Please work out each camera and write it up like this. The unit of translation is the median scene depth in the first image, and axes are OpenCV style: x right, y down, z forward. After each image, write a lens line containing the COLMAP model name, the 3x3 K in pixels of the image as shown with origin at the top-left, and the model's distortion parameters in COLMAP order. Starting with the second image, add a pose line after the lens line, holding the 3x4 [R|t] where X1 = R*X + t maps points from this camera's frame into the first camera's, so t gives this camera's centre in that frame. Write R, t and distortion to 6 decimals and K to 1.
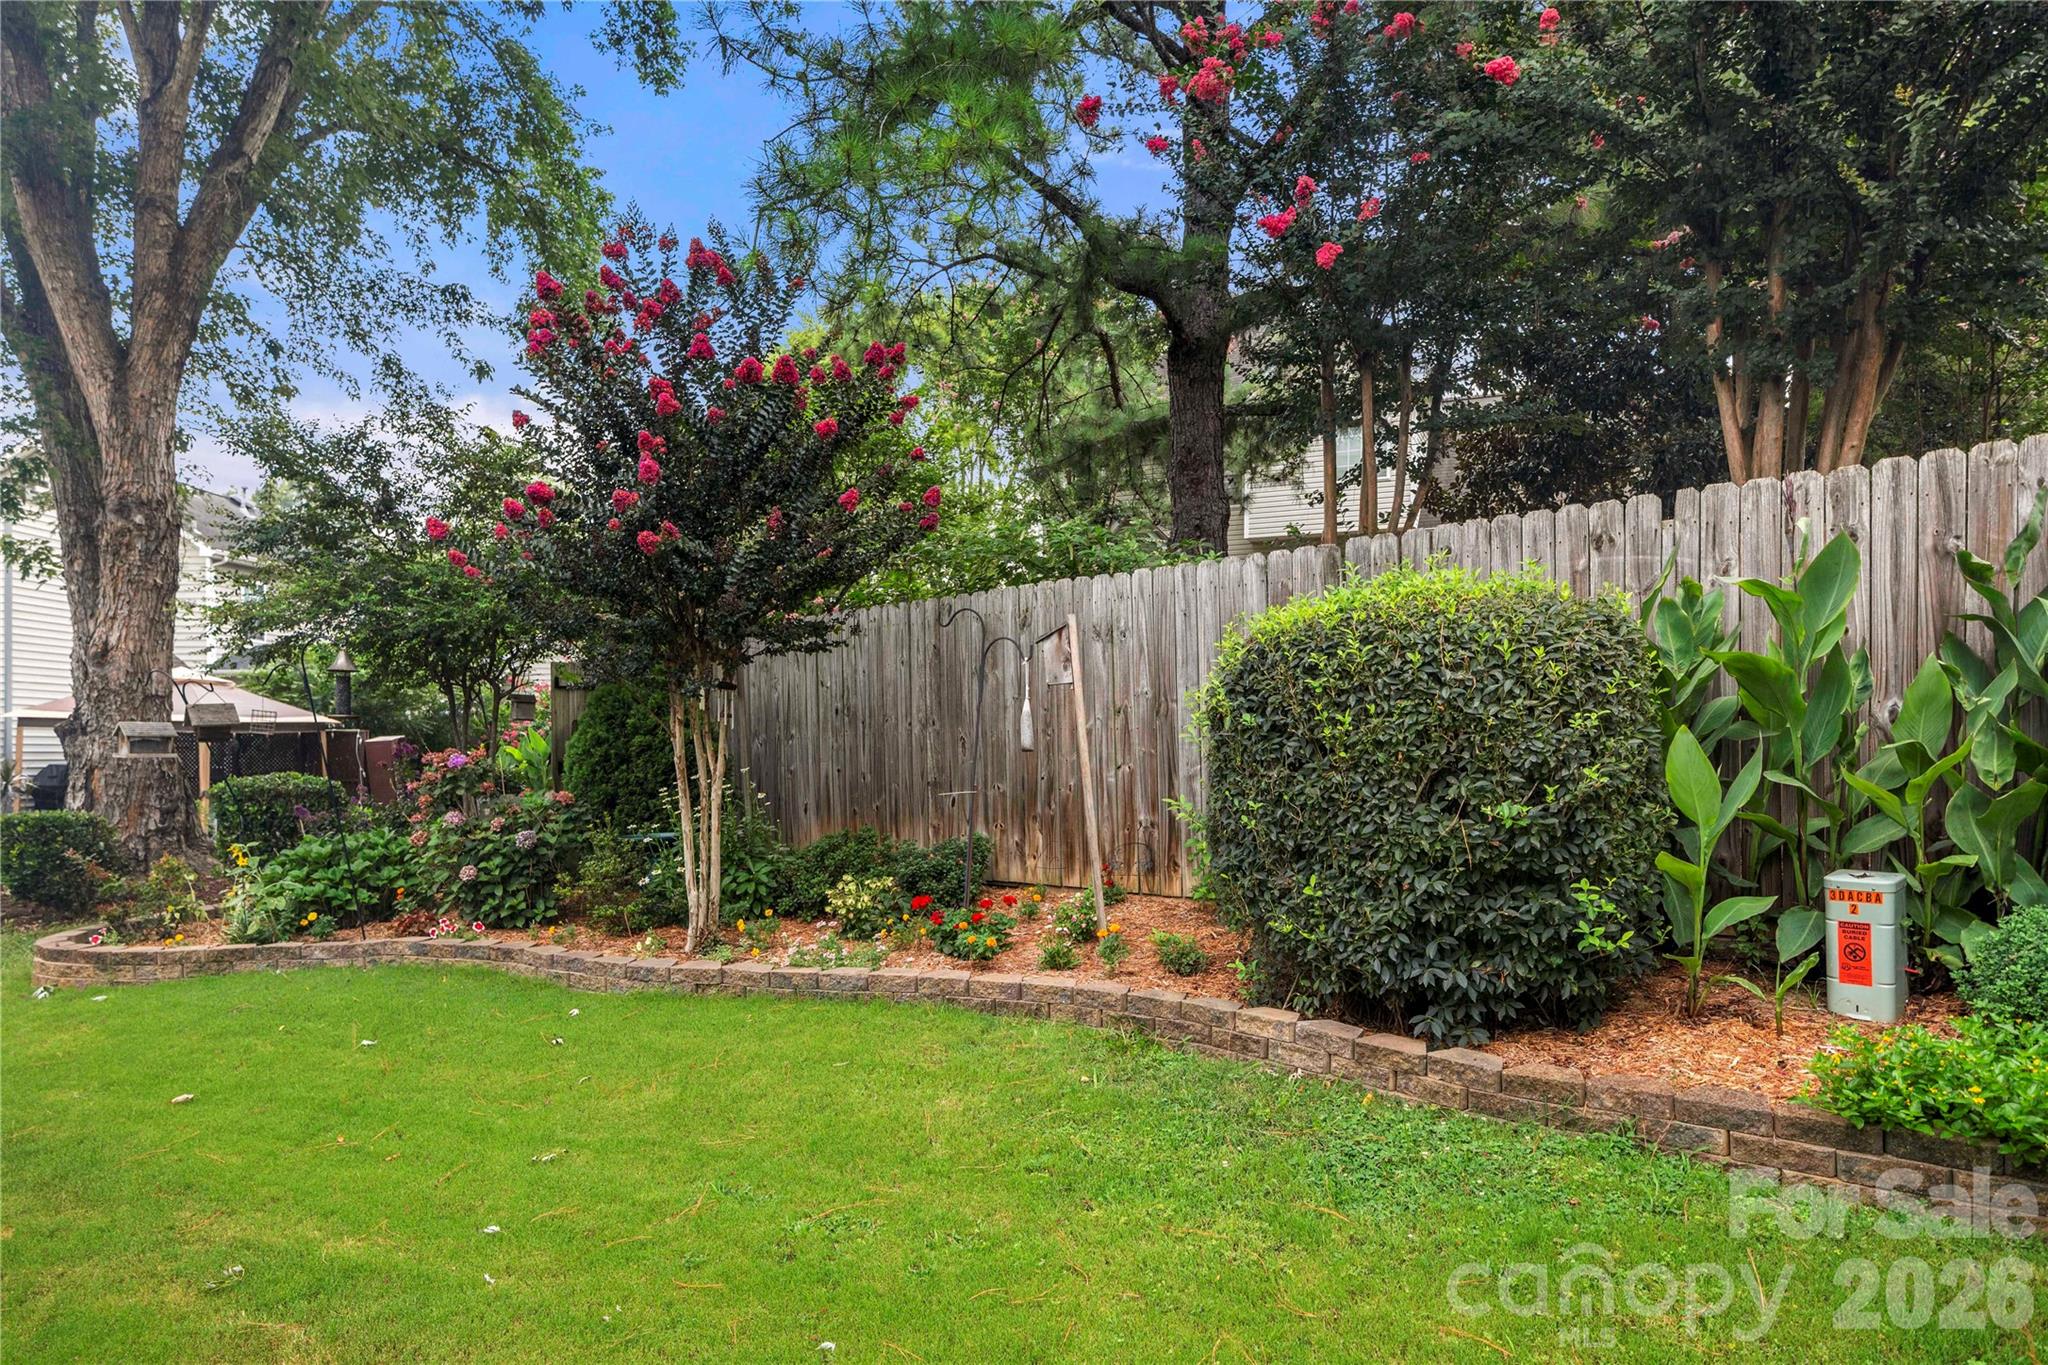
lens RADIAL K [[1210.6, 0, 1013.8], [0, 1210.6, 709.2], [0, 0, 1]] dist [0.034398, -0.004011]
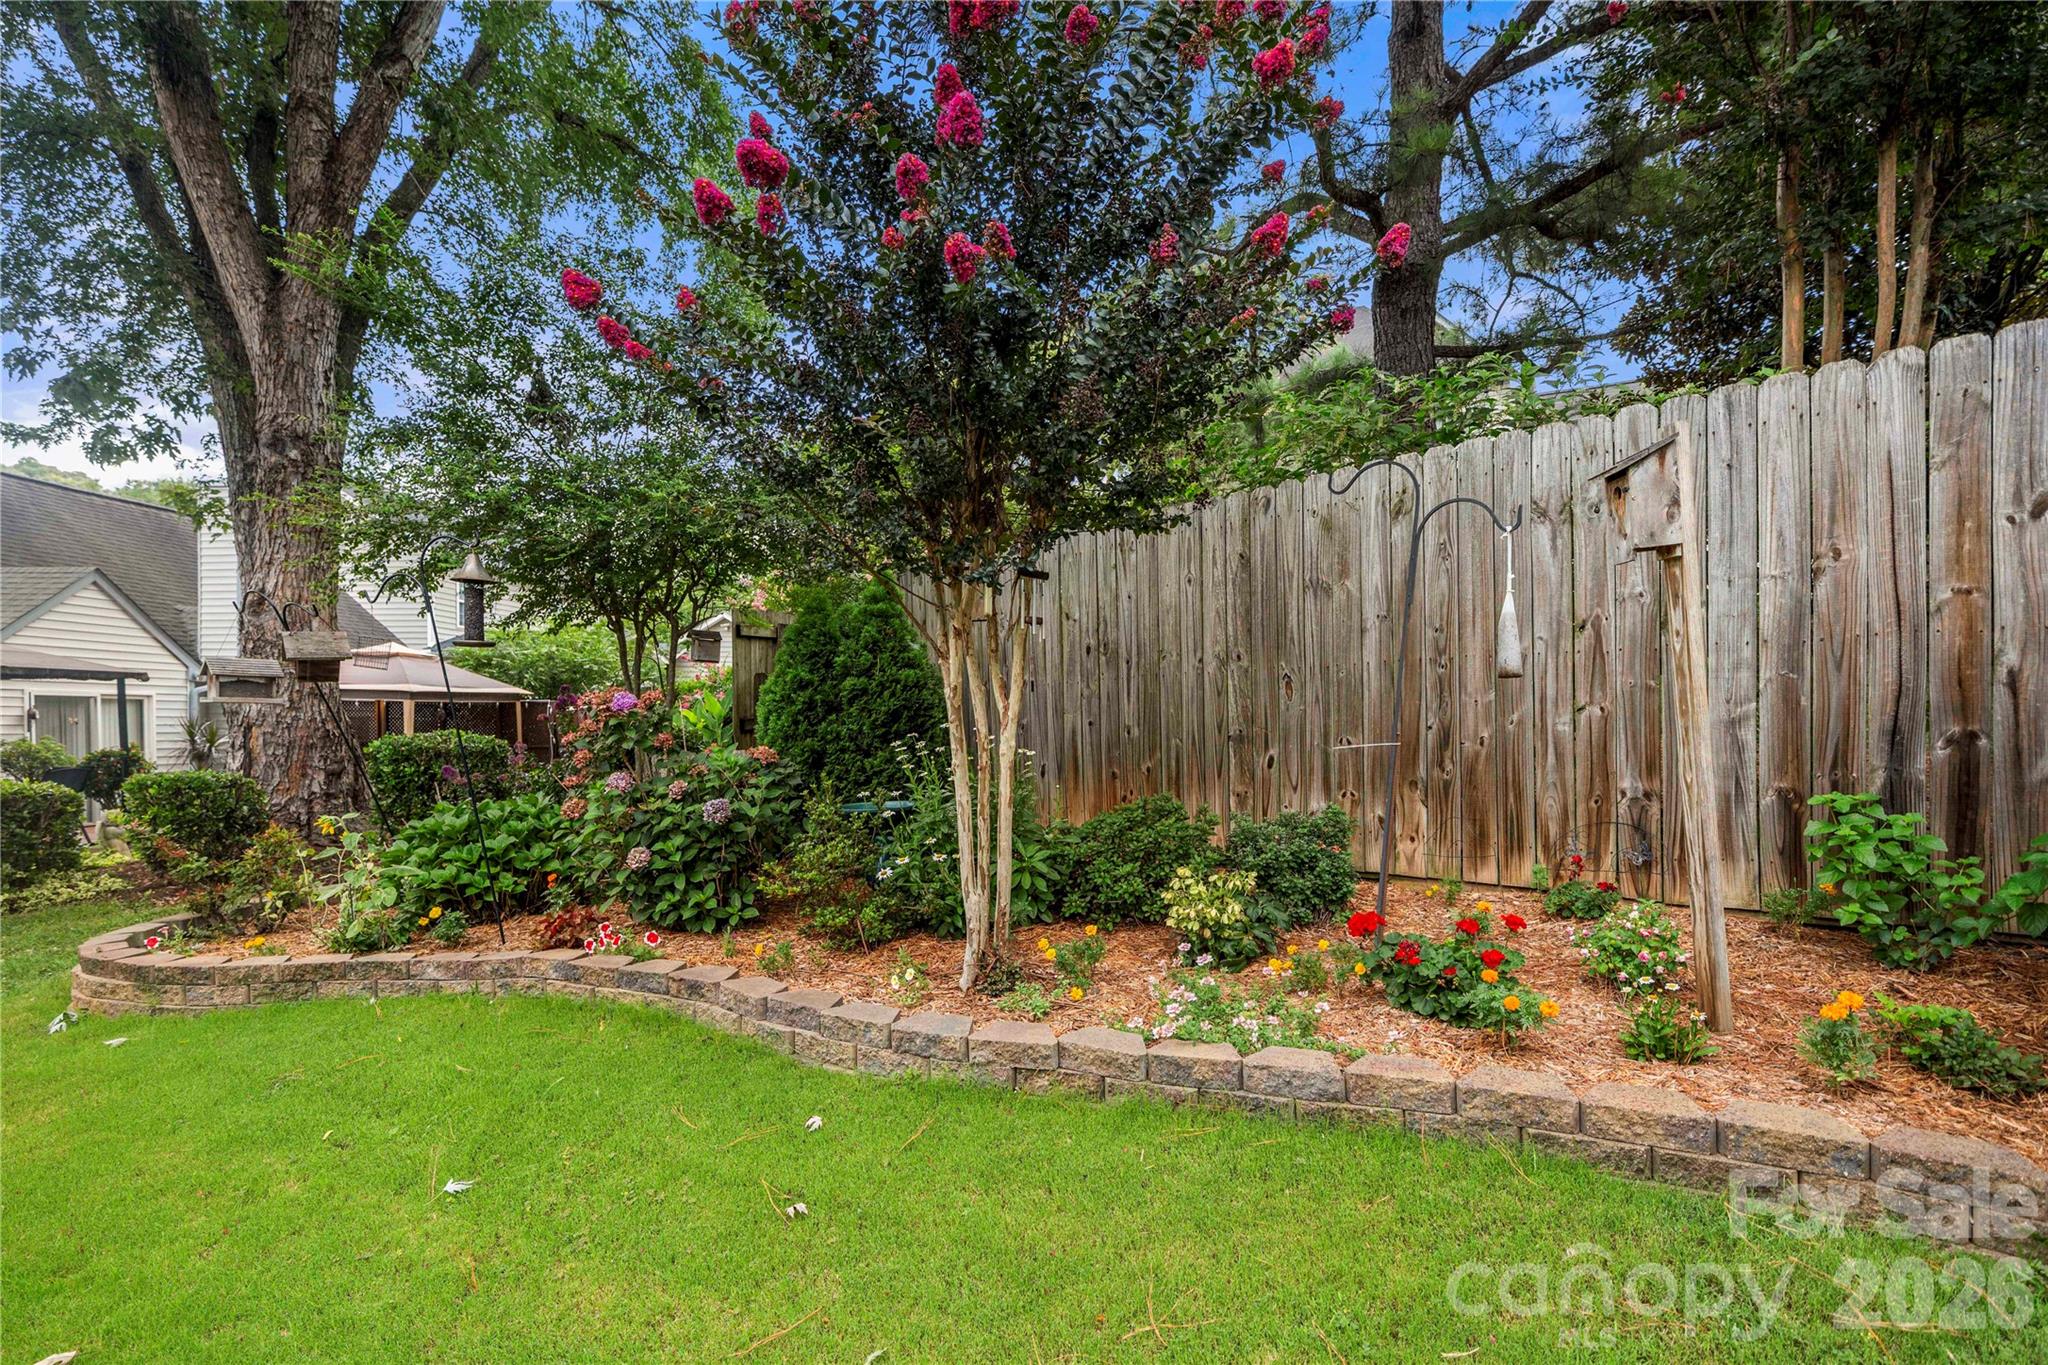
lens RADIAL K [[968.1, 0, 1022.9], [0, 968.1, 701.2], [0, 0, 1]] dist [0.017968, -0.000125]
pose [[0.998598, -0.001289, -0.052927, -0.186828], [0.001552, 0.999987, 0.004922, 0.038949], [0.052920, -0.004997, 0.998586, 0.431146]]
